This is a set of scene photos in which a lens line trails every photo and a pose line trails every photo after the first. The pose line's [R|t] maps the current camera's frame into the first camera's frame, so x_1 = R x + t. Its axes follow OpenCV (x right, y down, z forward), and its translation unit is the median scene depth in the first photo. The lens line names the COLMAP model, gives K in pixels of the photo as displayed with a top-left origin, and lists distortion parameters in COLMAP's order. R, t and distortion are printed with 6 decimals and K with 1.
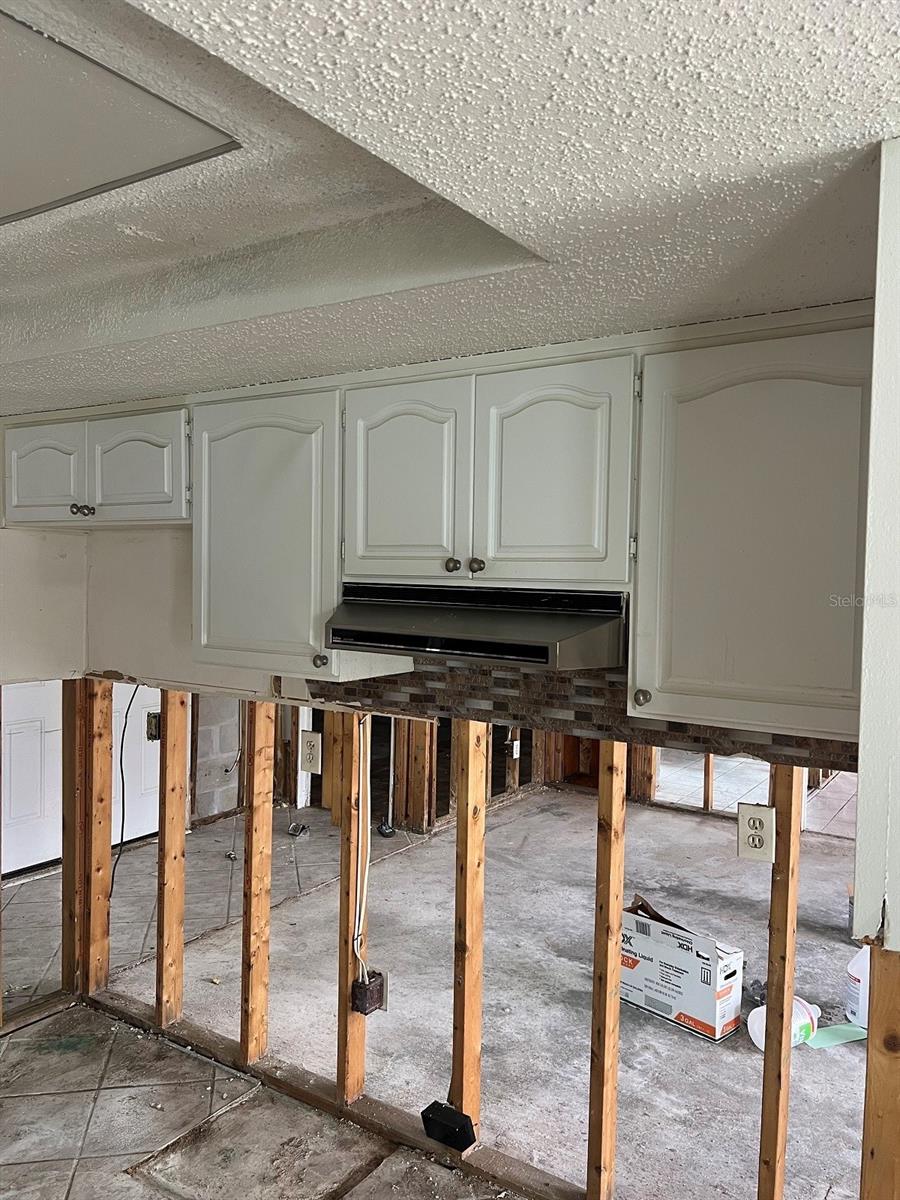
lens RADIAL K [[908.5, 0, 432.0], [0, 908.5, 596.6], [0, 0, 1]] dist [0.056787, -0.006417]
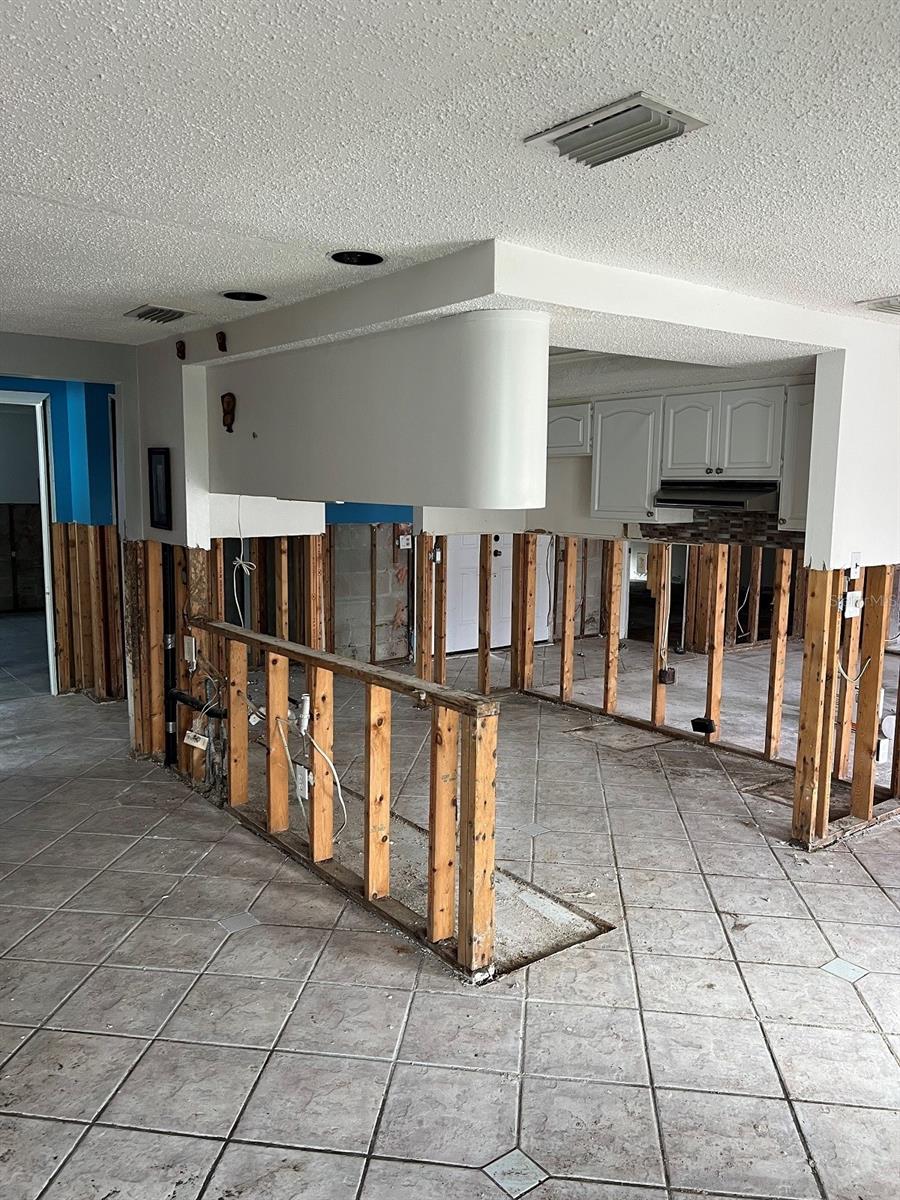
lens RADIAL K [[908.5, 0, 432.0], [0, 908.5, 596.6], [0, 0, 1]] dist [0.056787, -0.006417]
pose [[0.947530, 0.032766, -0.317982, 0.088591], [-0.005385, 0.996228, 0.086610, 0.074815], [0.319621, -0.080354, 0.944132, -1.276298]]
